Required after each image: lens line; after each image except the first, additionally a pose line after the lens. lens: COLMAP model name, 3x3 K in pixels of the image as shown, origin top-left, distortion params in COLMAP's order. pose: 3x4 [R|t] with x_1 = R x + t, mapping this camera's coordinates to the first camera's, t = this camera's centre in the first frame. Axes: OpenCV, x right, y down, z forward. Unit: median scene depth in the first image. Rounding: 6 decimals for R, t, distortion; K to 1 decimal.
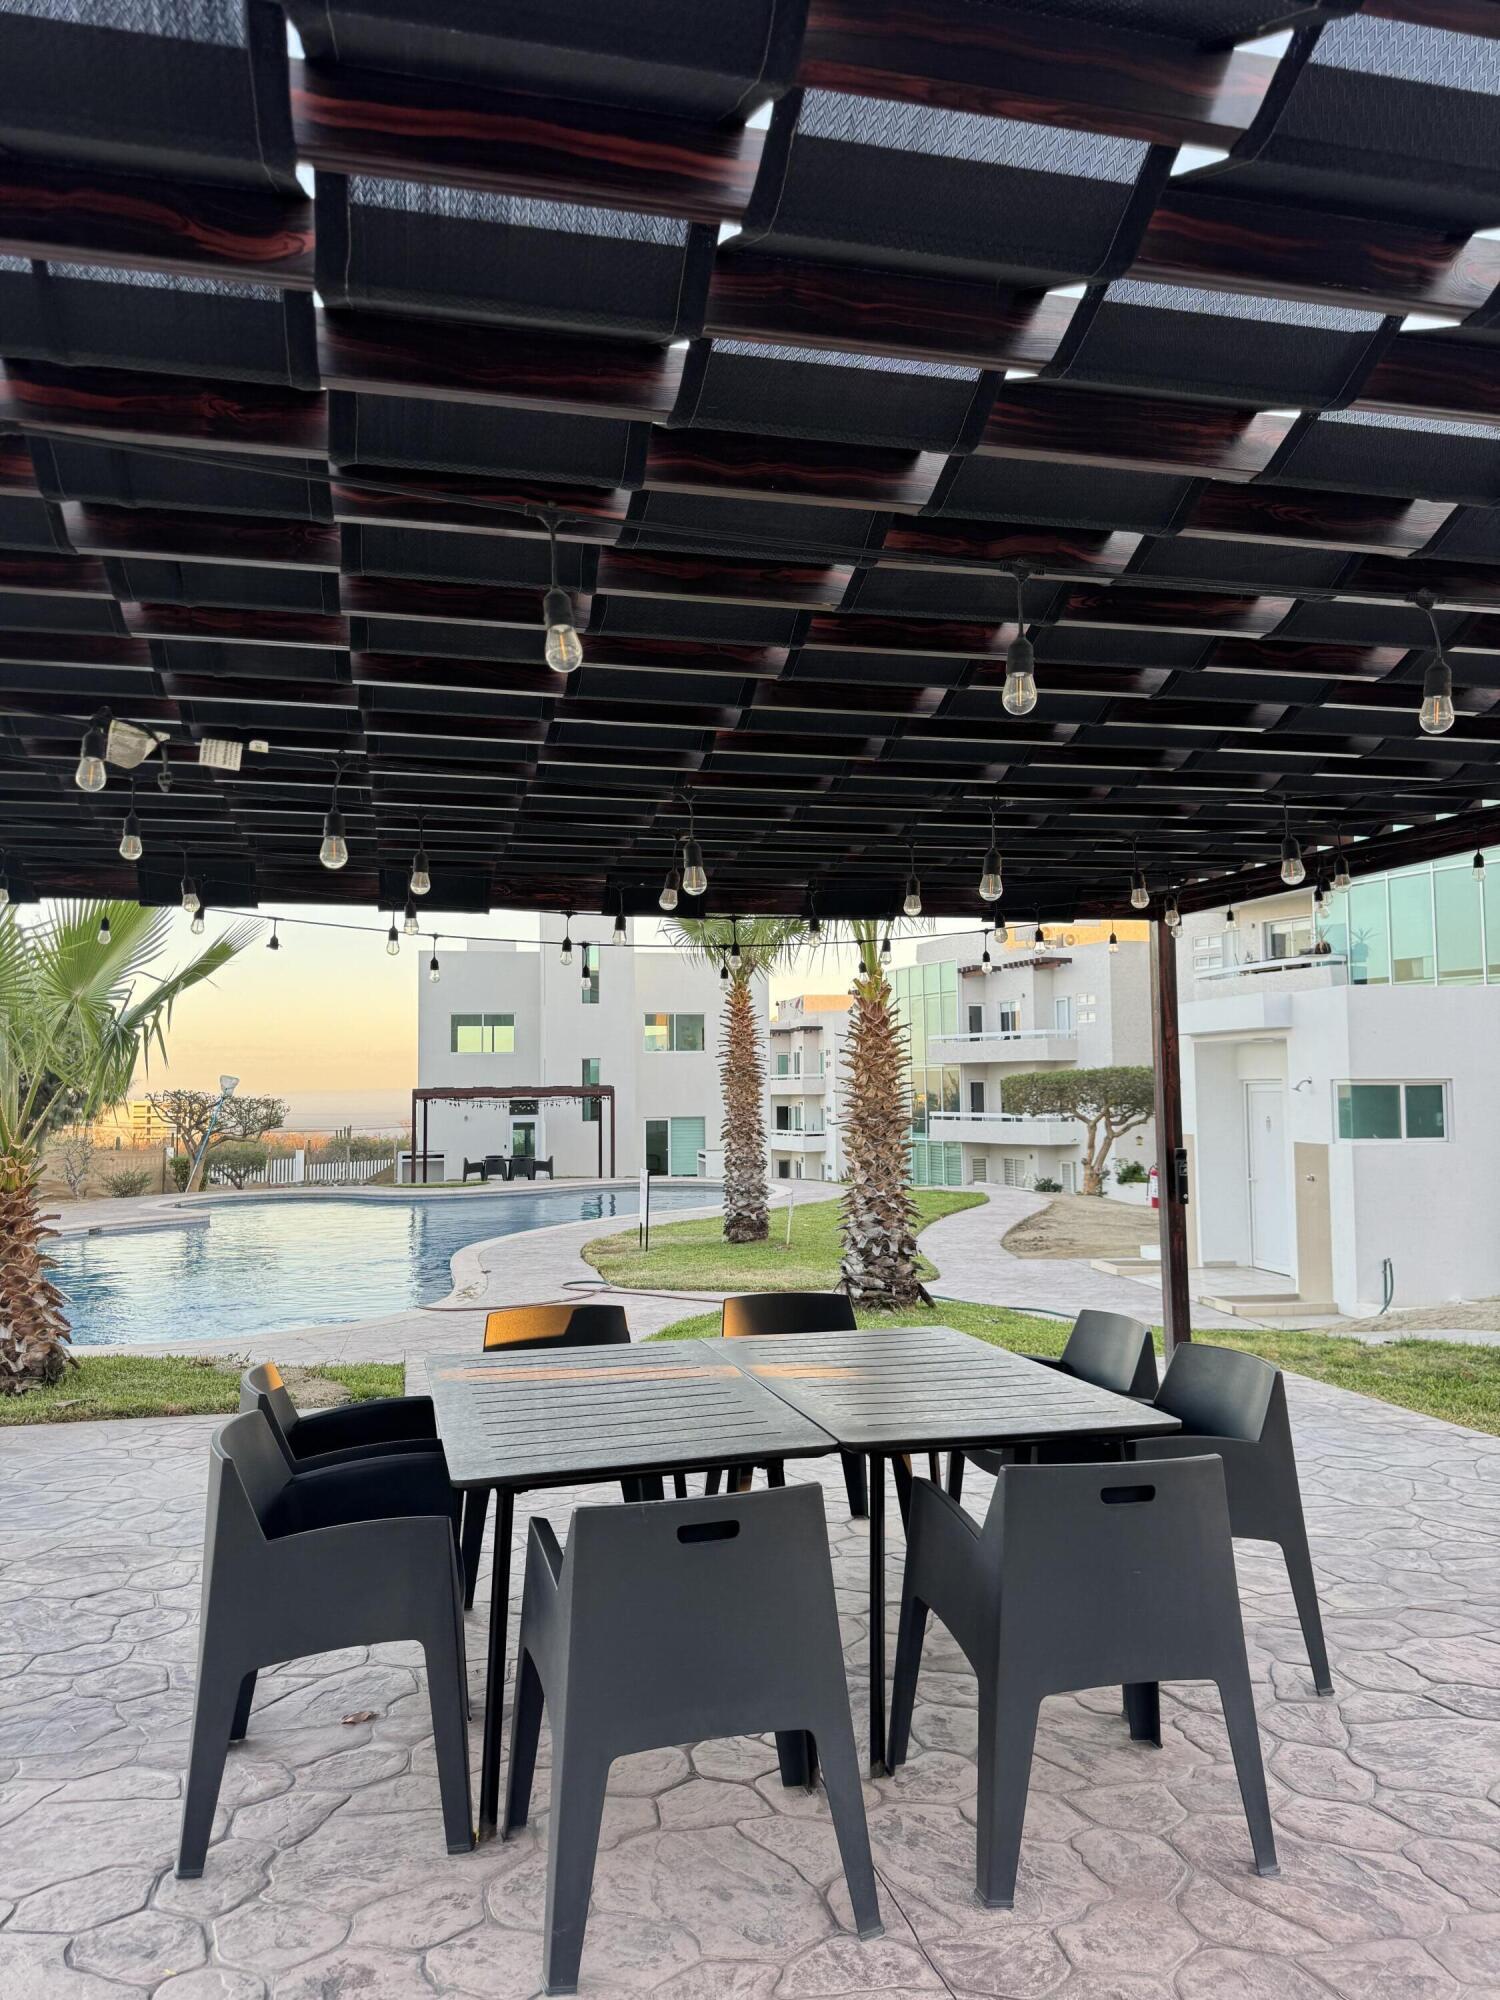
lens RADIAL K [[1440.3, 0, 755.7], [0, 1440.3, 1003.1], [0, 0, 1]] dist [0.011729, -0.026062]
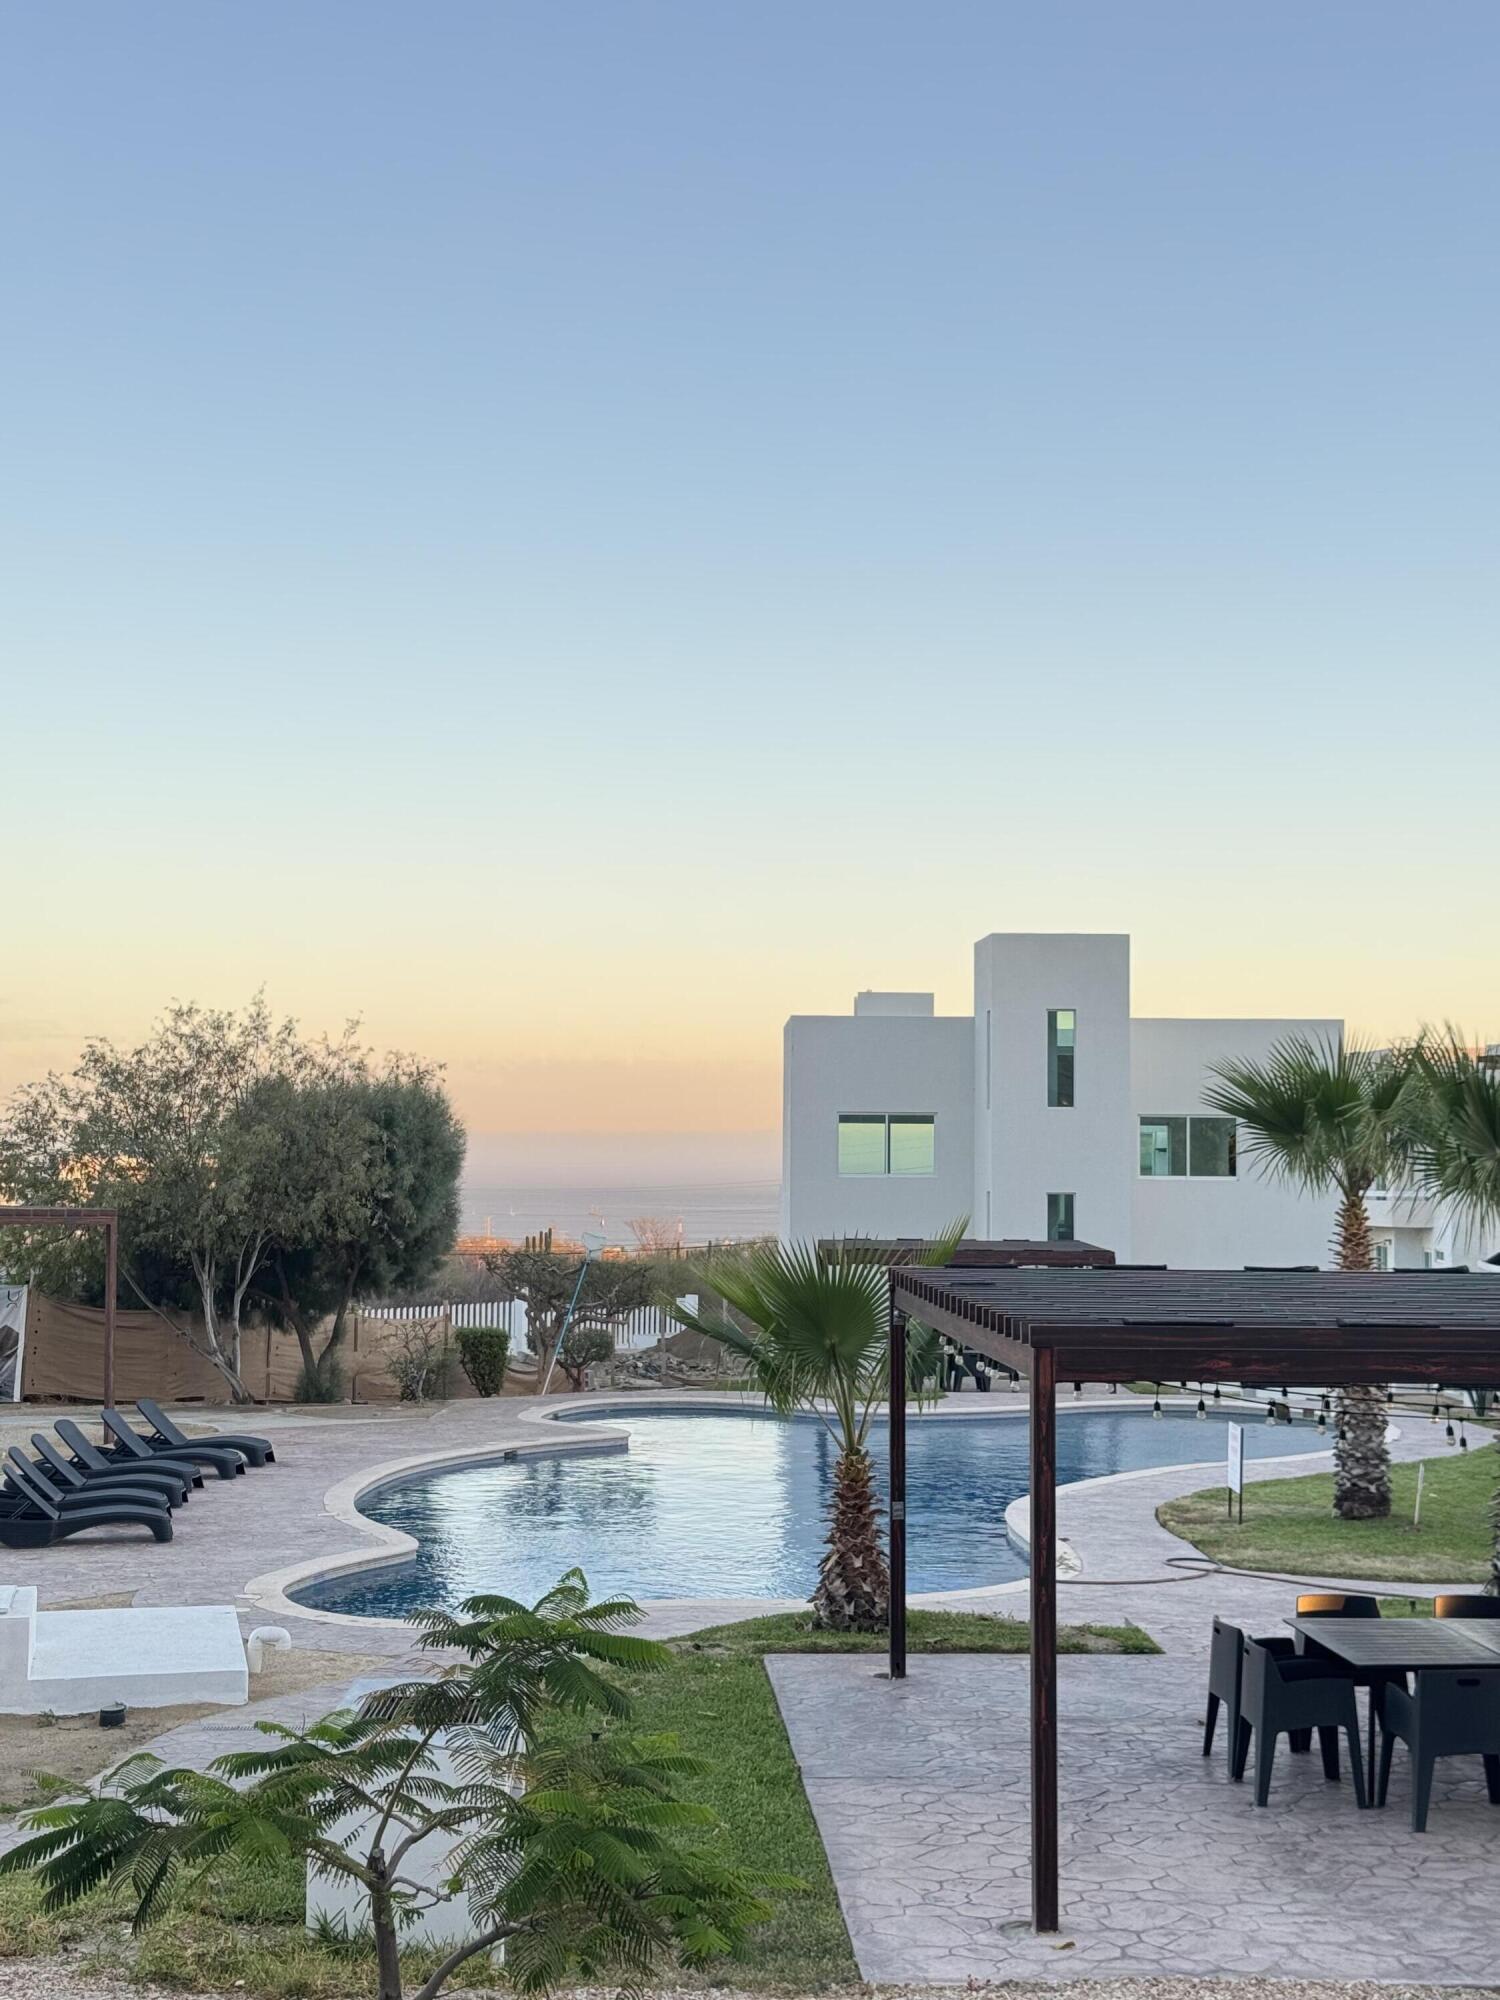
lens RADIAL K [[2764.1, 0, 747.0], [0, 2764.1, 996.5], [0, 0, 1]] dist [0.115814, 0.000000]
pose [[0.982073, 0.011618, -0.188144, -0.057023], [-0.011330, 0.999932, 0.002607, -0.137604], [0.188162, -0.000429, 0.982138, -0.657899]]
